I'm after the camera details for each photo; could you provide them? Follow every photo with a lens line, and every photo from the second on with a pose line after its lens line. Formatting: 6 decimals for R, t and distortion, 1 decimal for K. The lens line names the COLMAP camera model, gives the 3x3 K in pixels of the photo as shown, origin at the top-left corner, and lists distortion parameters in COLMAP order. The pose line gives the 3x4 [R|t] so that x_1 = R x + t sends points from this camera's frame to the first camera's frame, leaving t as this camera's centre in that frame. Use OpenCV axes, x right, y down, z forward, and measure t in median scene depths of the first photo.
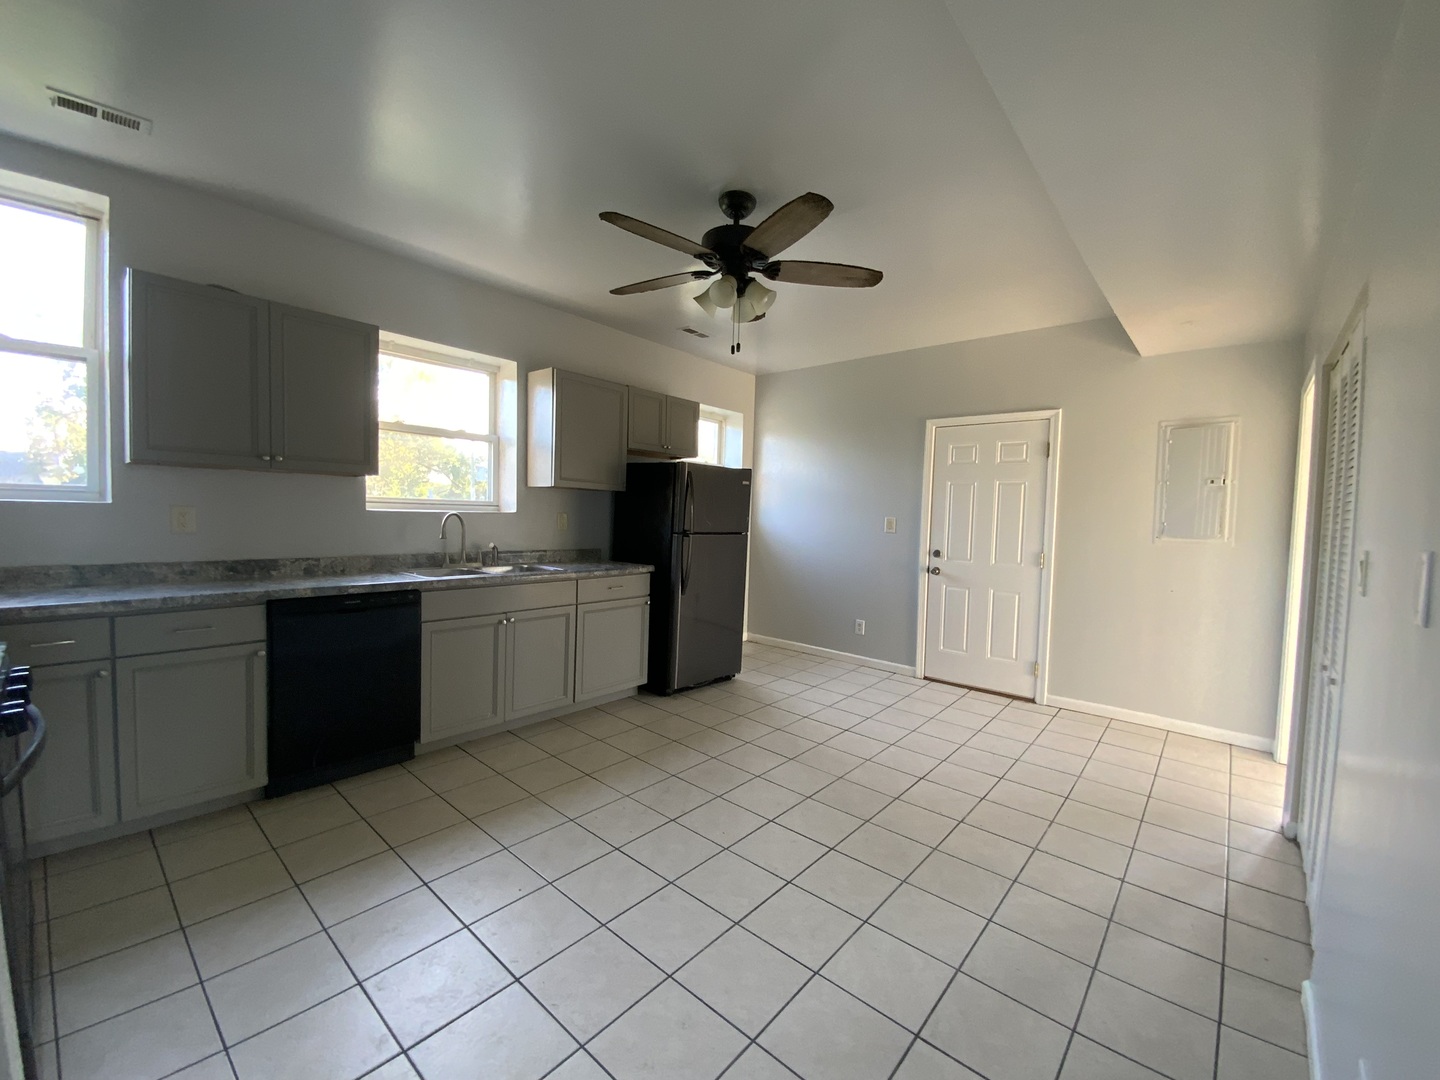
lens RADIAL K [[589.6, 0, 716.8], [0, 589.6, 540.1], [0, 0, 1]] dist [0.000876, -0.015197]
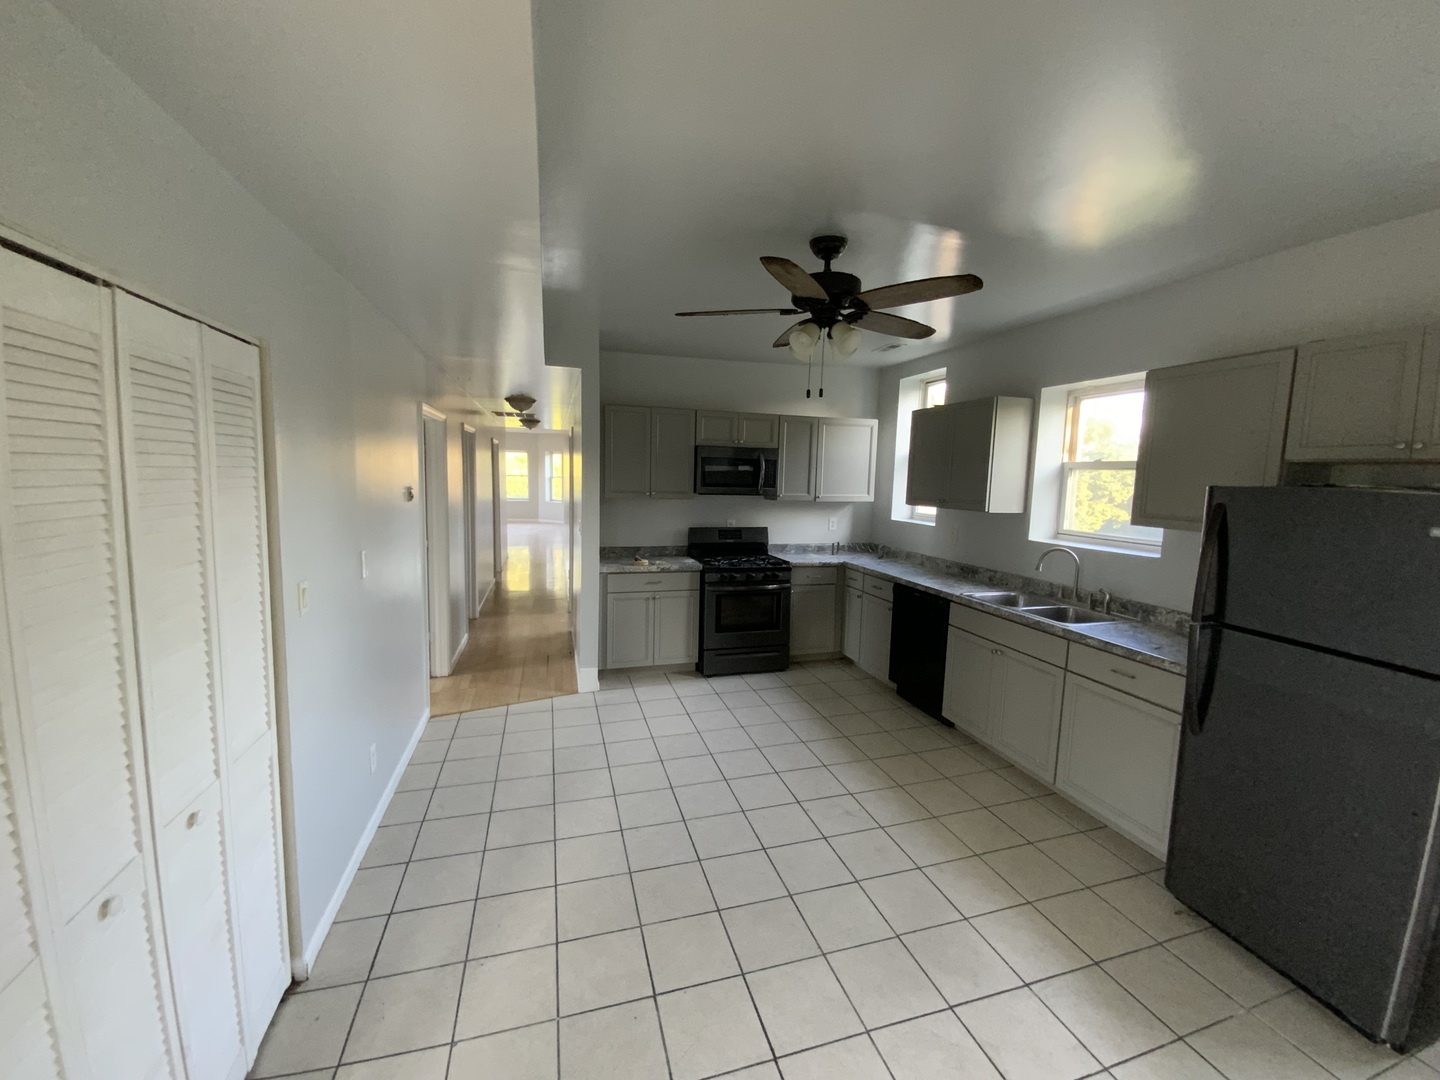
lens RADIAL K [[589.6, 0, 716.8], [0, 589.6, 540.1], [0, 0, 1]] dist [0.000876, -0.015197]
pose [[-0.531137, 0.047293, -0.845965, 0.857132], [-0.076003, 0.991757, 0.103162, -0.139975], [0.843870, 0.119089, -0.523164, 1.224010]]
